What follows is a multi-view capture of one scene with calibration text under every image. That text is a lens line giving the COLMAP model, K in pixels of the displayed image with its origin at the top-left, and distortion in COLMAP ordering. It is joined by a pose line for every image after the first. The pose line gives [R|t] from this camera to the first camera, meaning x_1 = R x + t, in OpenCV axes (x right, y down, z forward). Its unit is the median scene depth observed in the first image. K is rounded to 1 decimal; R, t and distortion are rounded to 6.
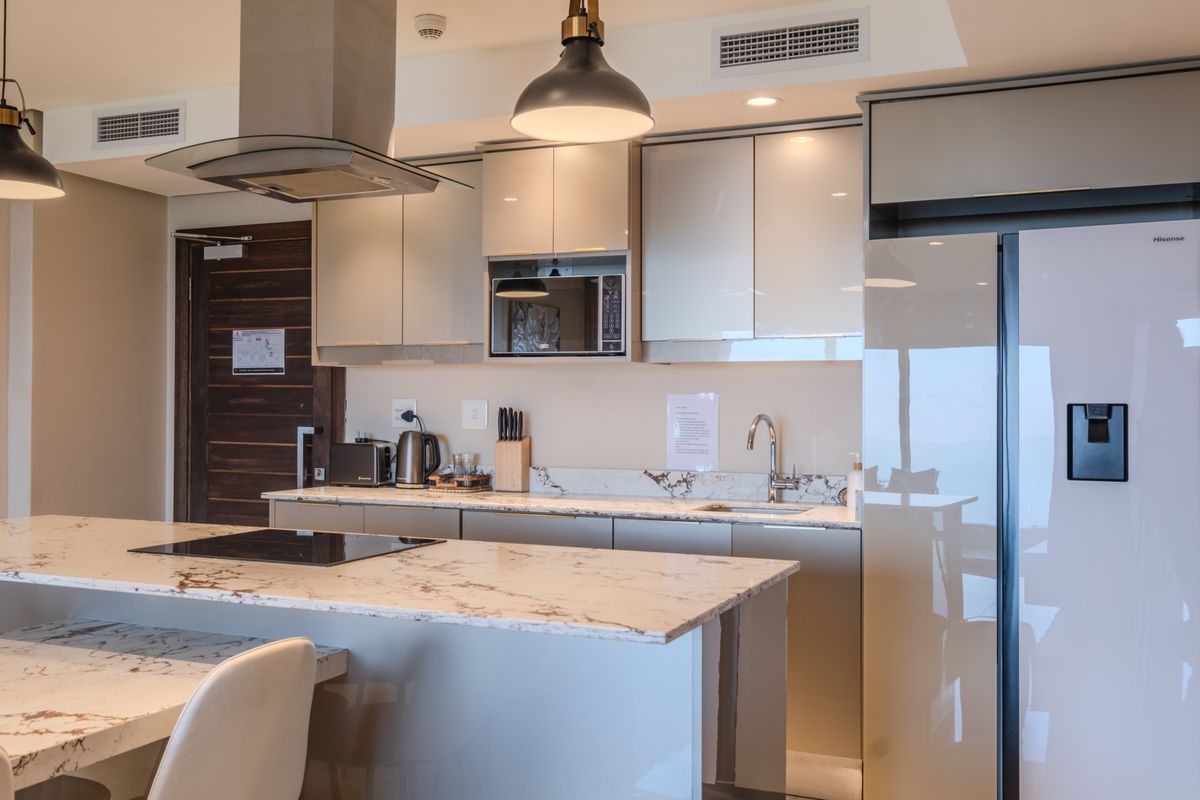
lens RADIAL K [[1161.3, 0, 597.4], [0, 1161.3, 399.5], [0, 0, 1]] dist [0.025572, 0.000000]
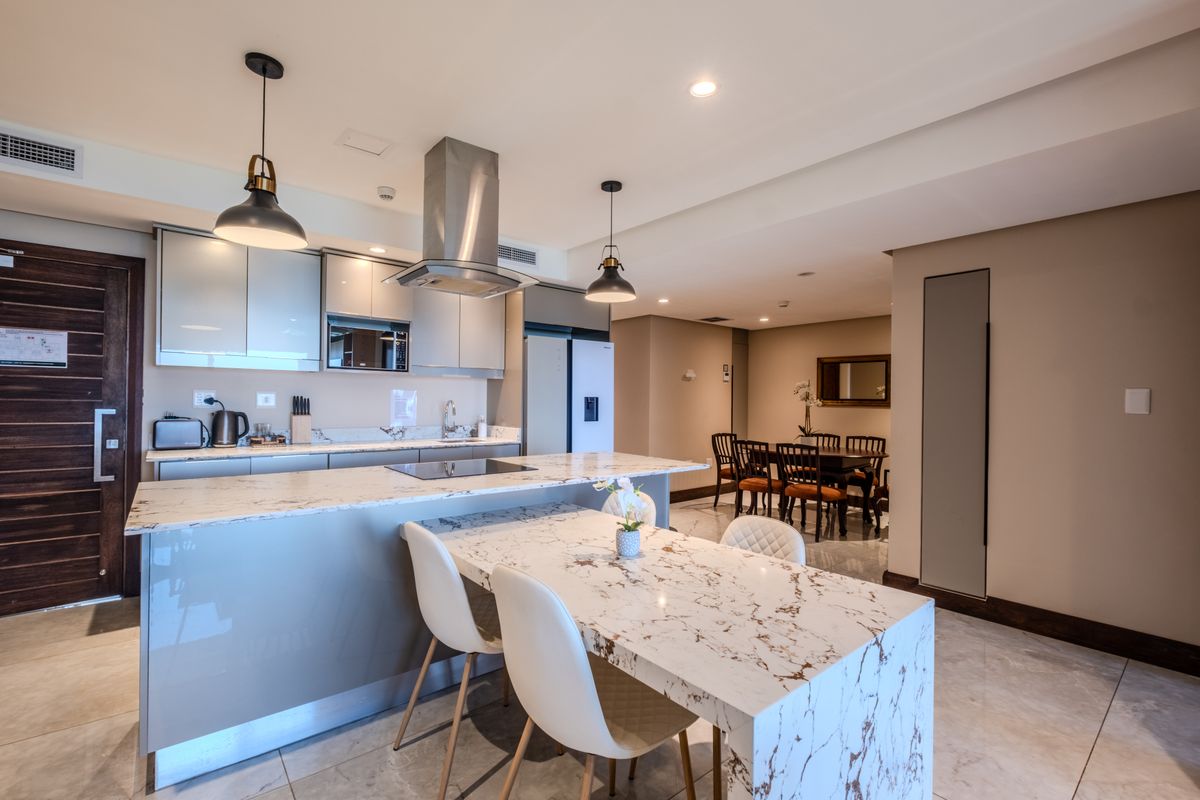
lens RADIAL K [[521.1, 0, 595.0], [0, 521.1, 400.0], [0, 0, 1]] dist [0.008586, -0.000486]
pose [[0.444133, 0.001180, 0.895960, -0.554960], [-0.012507, 0.999910, 0.004883, 0.003458], [-0.895874, -0.013375, 0.444108, 0.238989]]
